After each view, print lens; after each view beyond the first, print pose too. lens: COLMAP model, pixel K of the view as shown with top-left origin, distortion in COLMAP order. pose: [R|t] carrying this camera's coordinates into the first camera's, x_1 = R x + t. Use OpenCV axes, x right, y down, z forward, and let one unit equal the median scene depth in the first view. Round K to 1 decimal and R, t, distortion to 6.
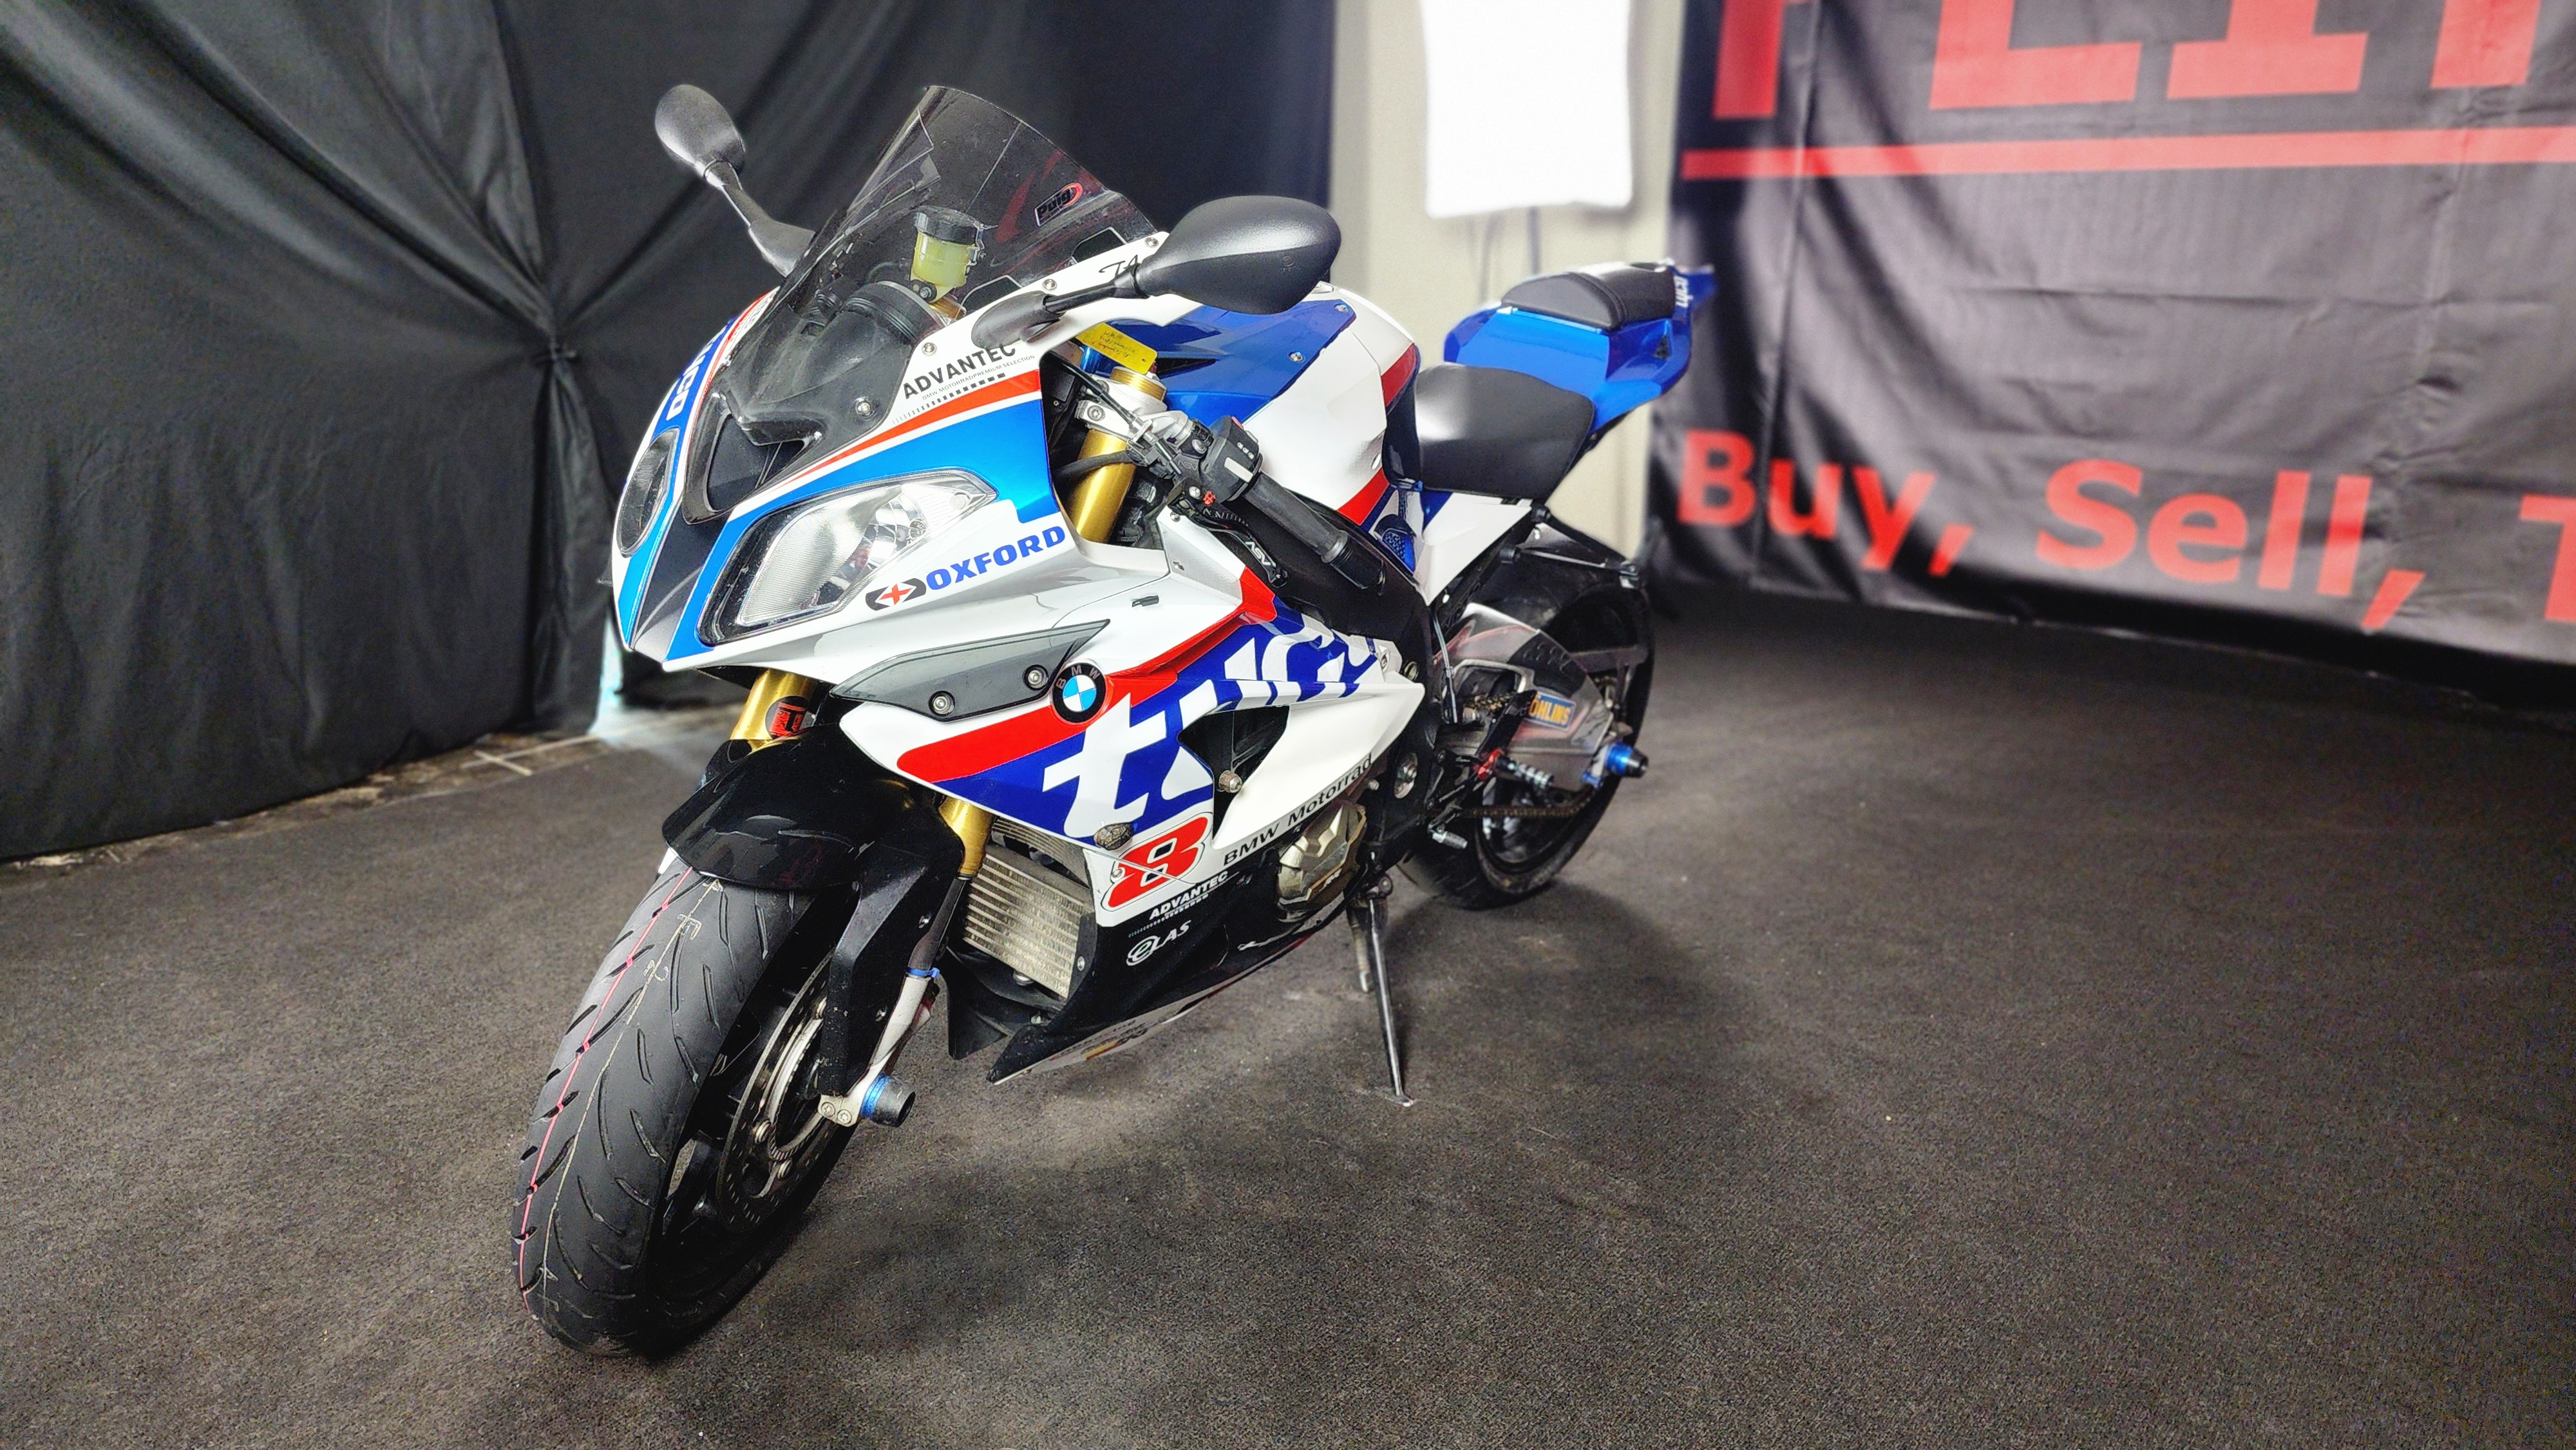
lens RADIAL K [[1763.9, 0, 1288.0], [0, 1763.9, 725.0], [0, 0, 1]] dist [0.033104, 0.000635]
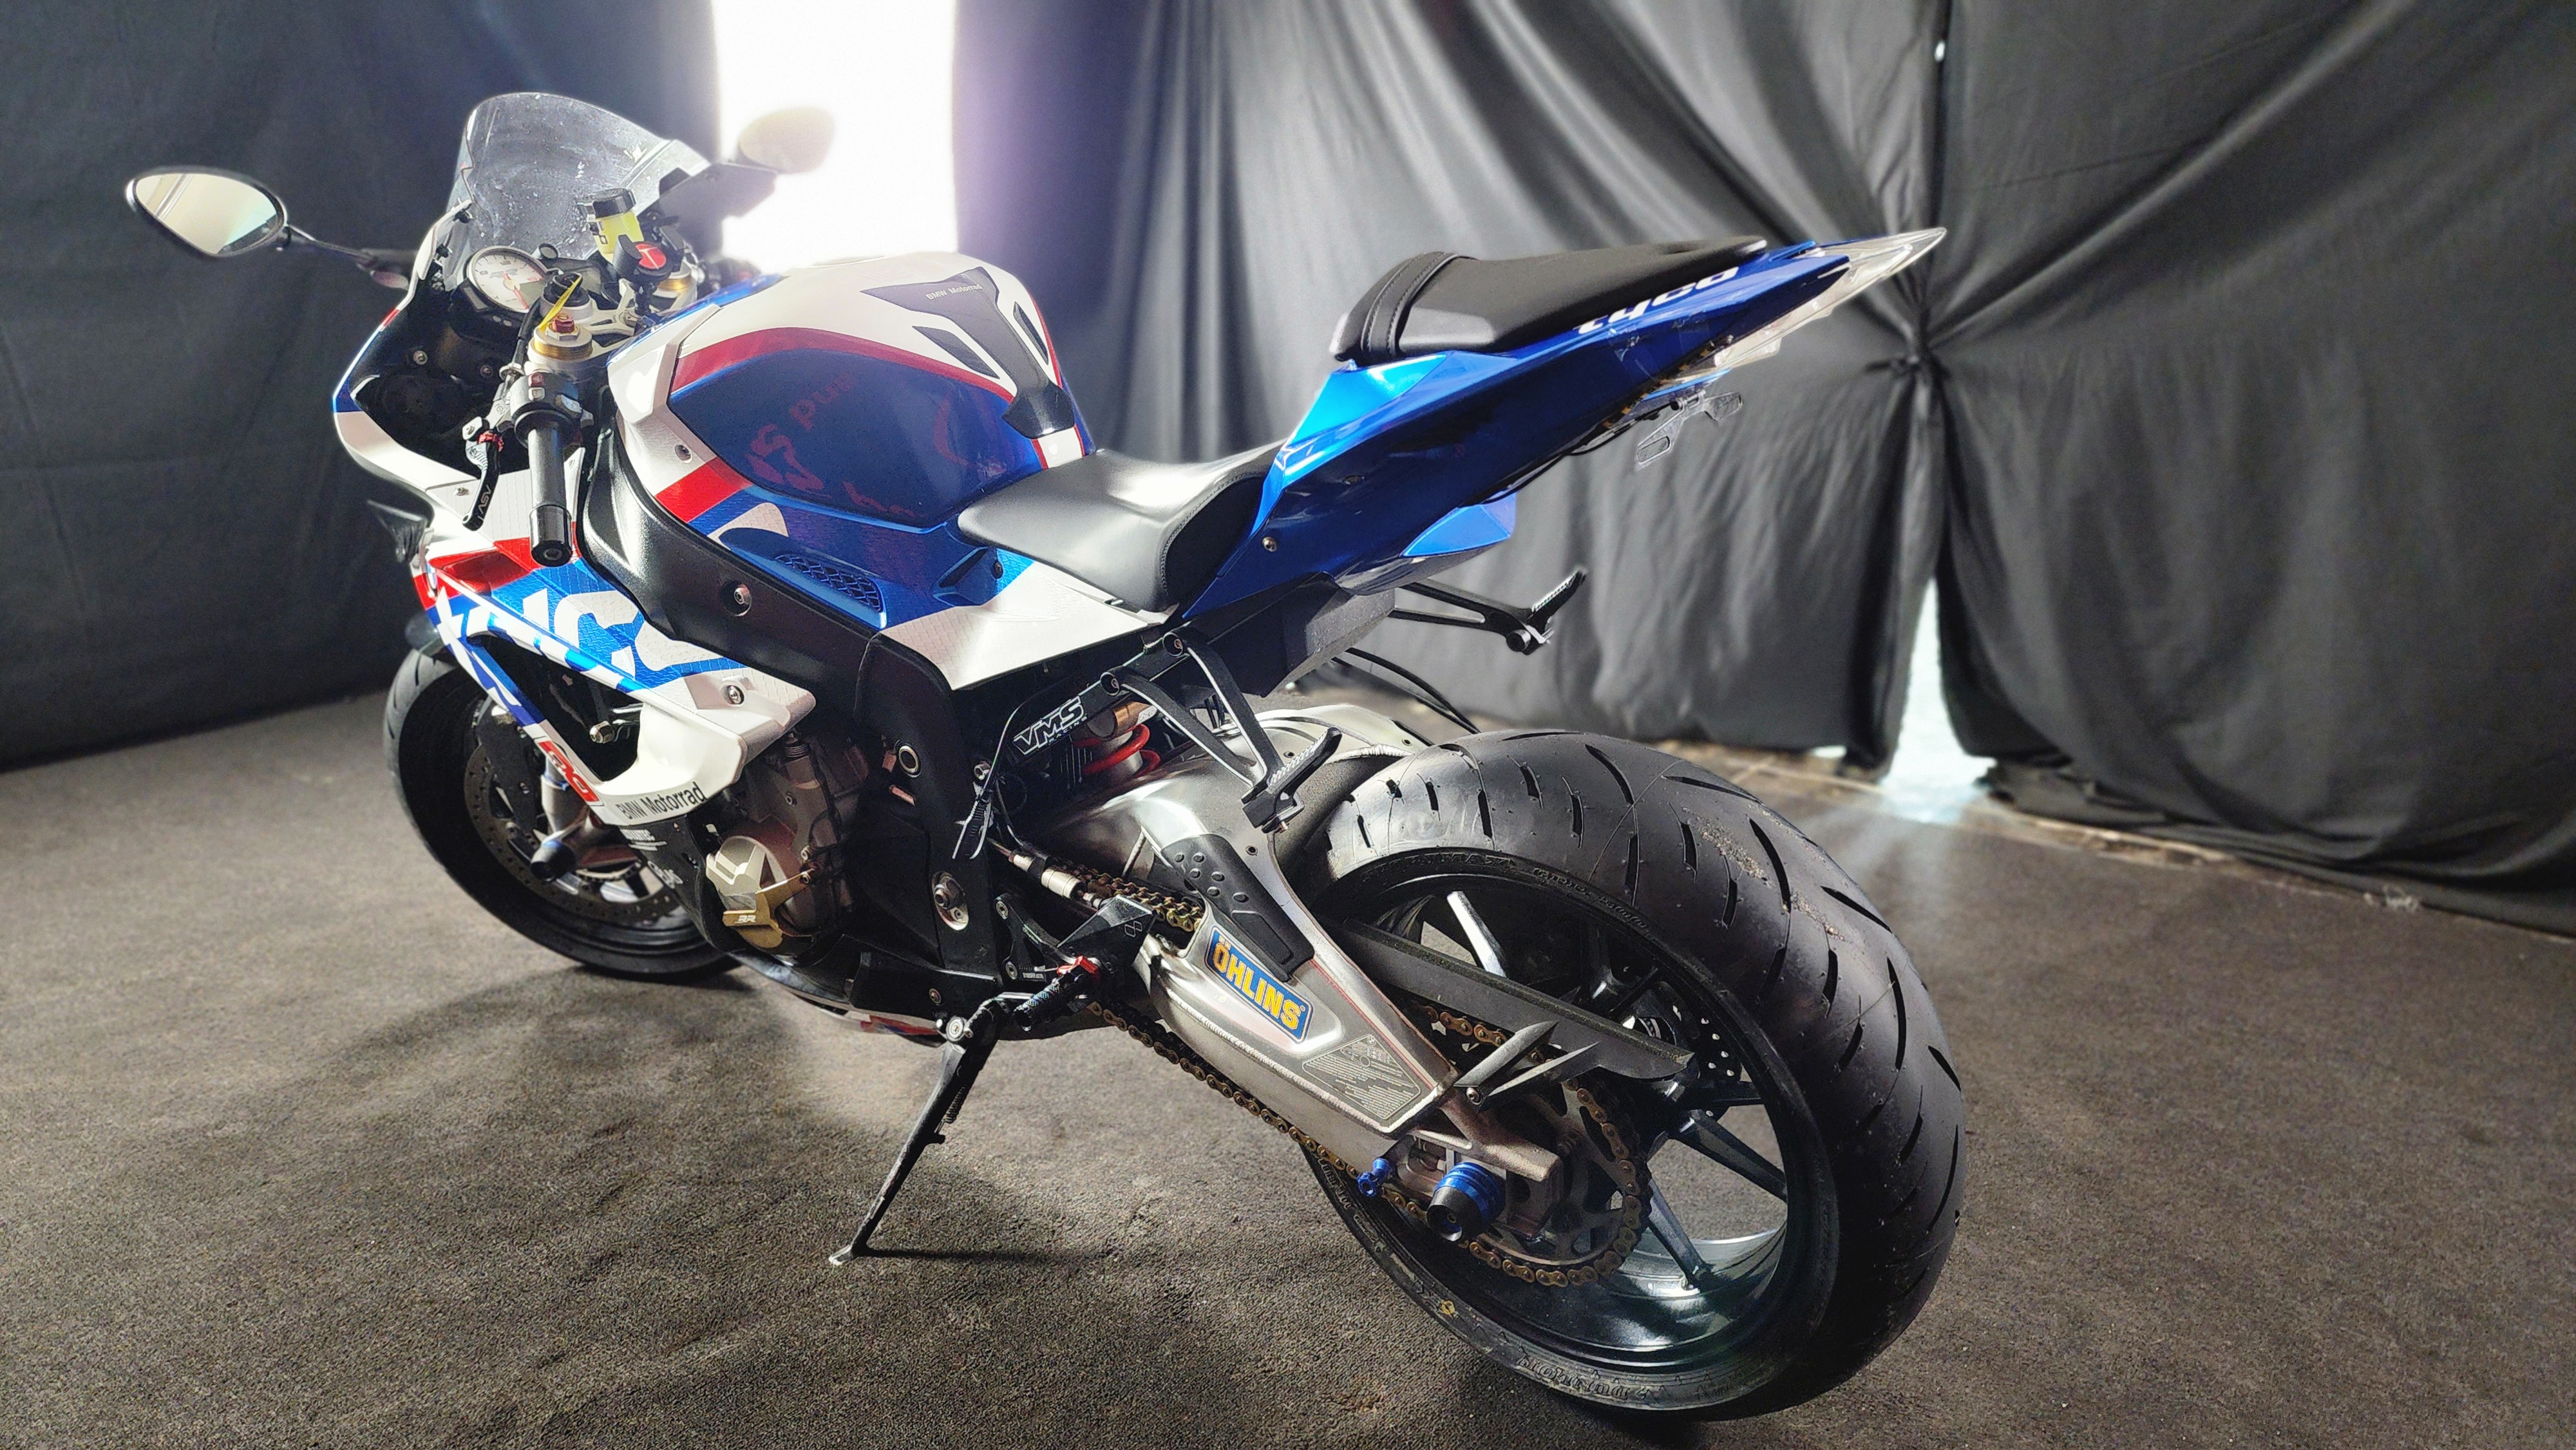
lens RADIAL K [[1753.0, 0, 1288.0], [0, 1753.0, 725.0], [0, 0, 1]] dist [0.002527, -0.000159]
pose [[0.035762, 0.260881, -0.964708, 0.942711], [-0.268099, 0.932445, 0.242218, -0.318935], [0.962727, 0.249975, 0.103288, 1.253701]]
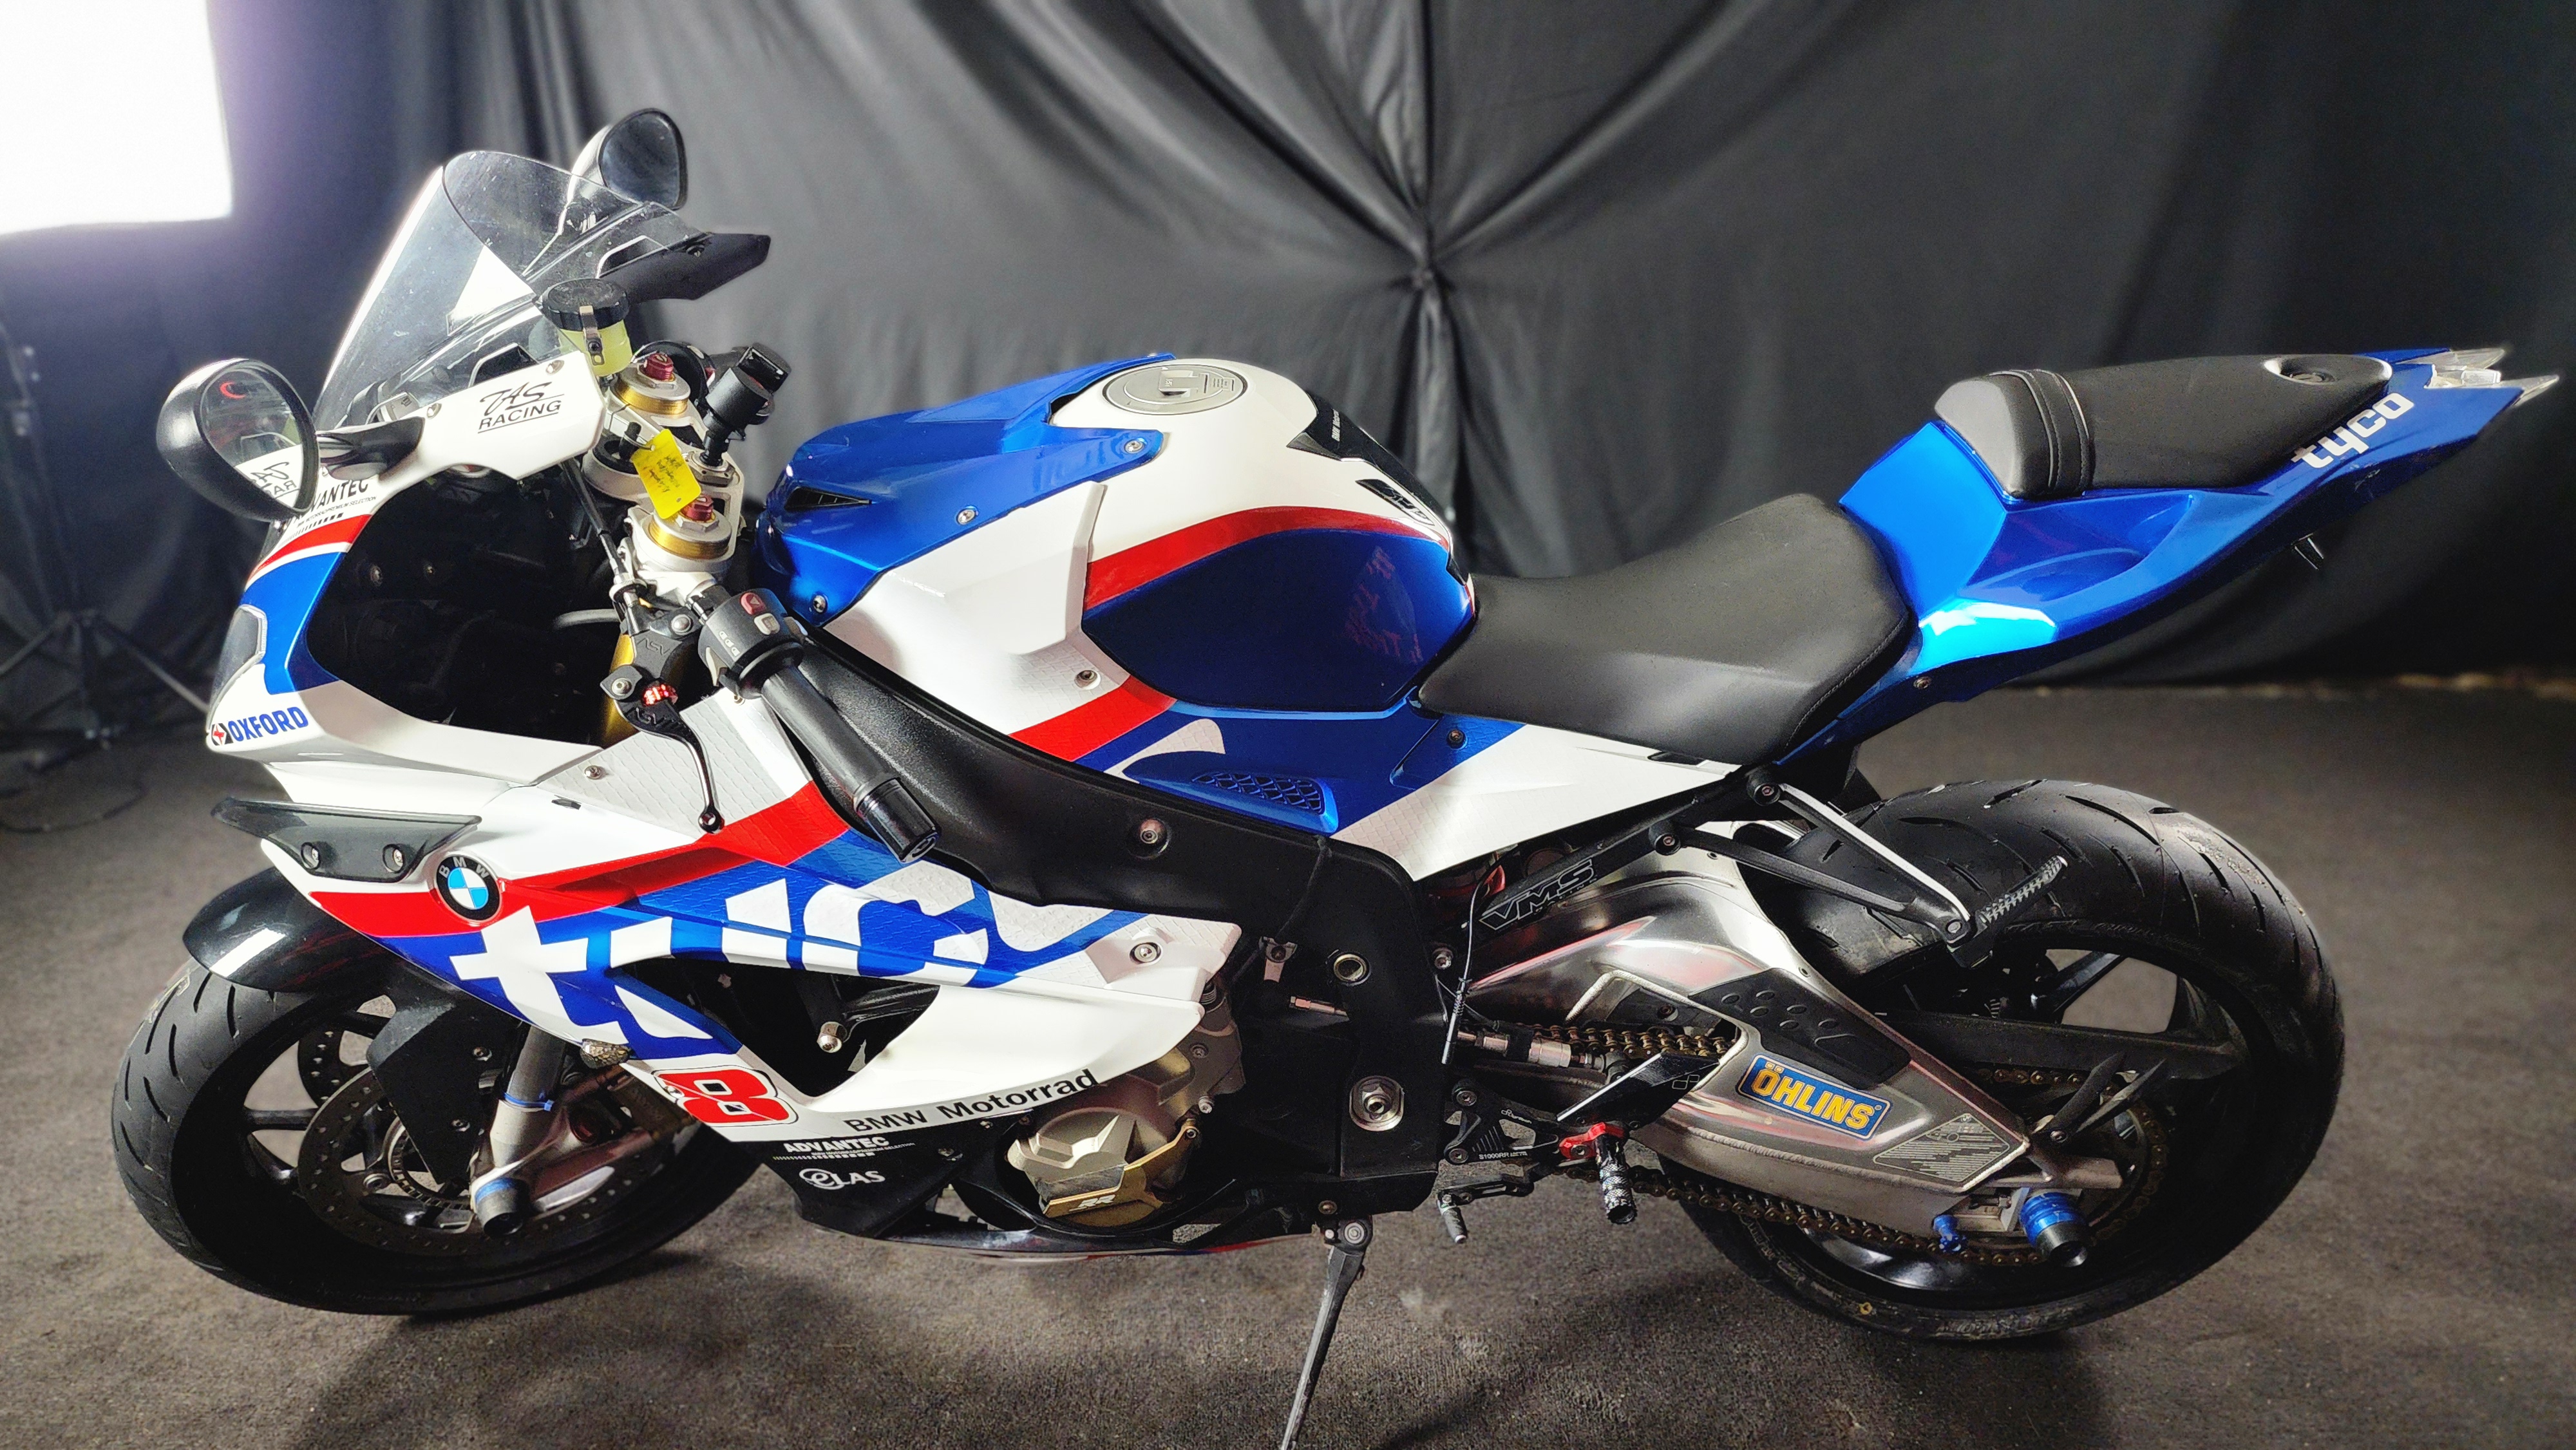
lens RADIAL K [[1763.9, 0, 1288.0], [0, 1763.9, 725.0], [0, 0, 1]] dist [0.033104, 0.000635]
pose [[0.601669, 0.280531, -0.747862, 0.615077], [-0.201813, 0.959308, 0.197484, -0.286147], [0.772830, 0.032109, 0.633801, 0.645395]]
